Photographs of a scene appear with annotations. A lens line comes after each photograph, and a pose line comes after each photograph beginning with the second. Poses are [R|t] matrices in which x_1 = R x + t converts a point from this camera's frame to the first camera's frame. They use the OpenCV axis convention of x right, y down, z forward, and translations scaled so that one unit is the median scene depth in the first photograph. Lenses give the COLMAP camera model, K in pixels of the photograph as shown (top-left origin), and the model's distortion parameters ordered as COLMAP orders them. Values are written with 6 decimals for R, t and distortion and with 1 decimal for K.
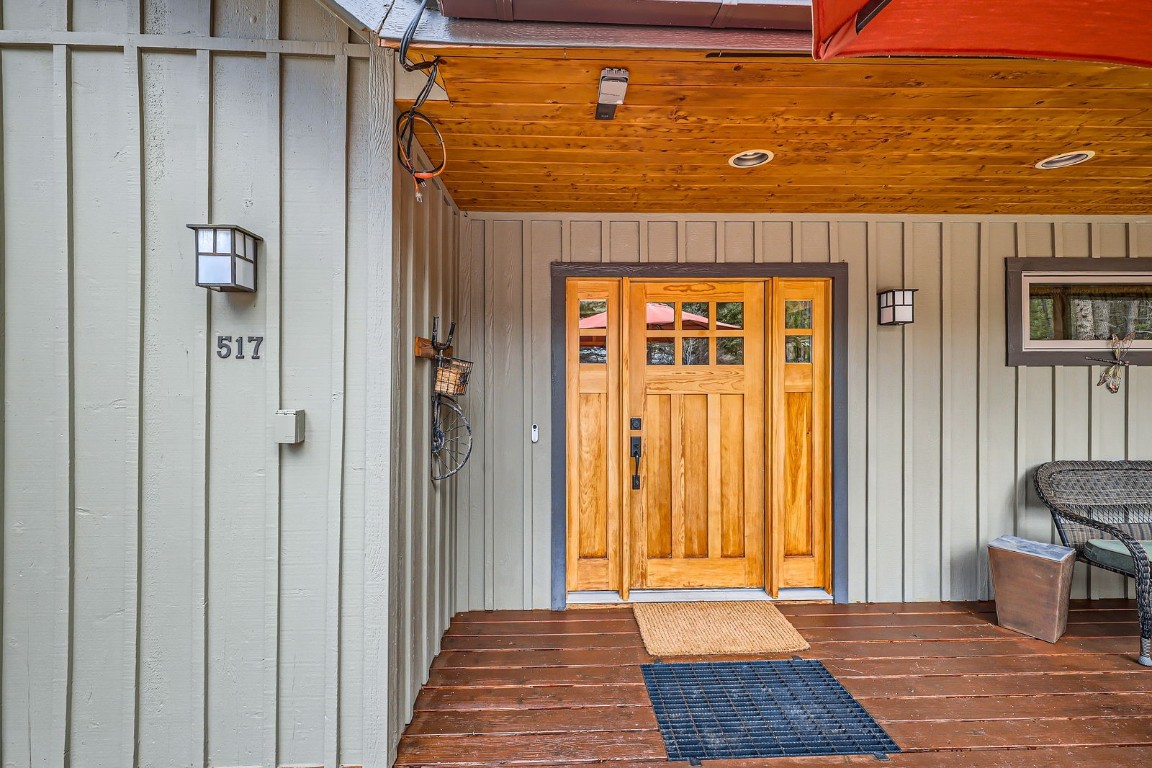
lens RADIAL K [[490.5, 0, 573.6], [0, 490.5, 376.4], [0, 0, 1]] dist [0.007408, 0.000045]
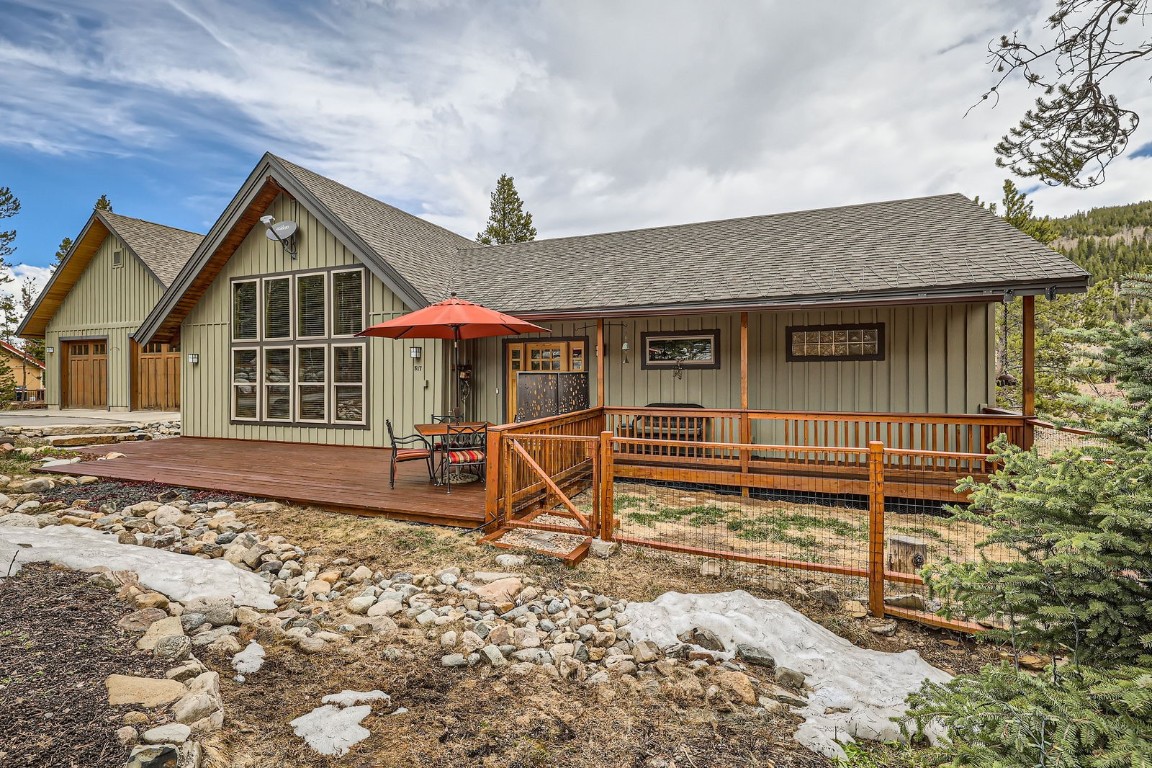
lens RADIAL K [[527.1, 0, 575.5], [0, 527.1, 381.3], [0, 0, 1]] dist [0.000010, -0.000035]
pose [[0.925748, 0.001204, -0.378138, 1.691023], [0.001352, 0.999978, 0.006493, 0.025987], [0.378138, -0.006522, 0.925726, -2.012519]]
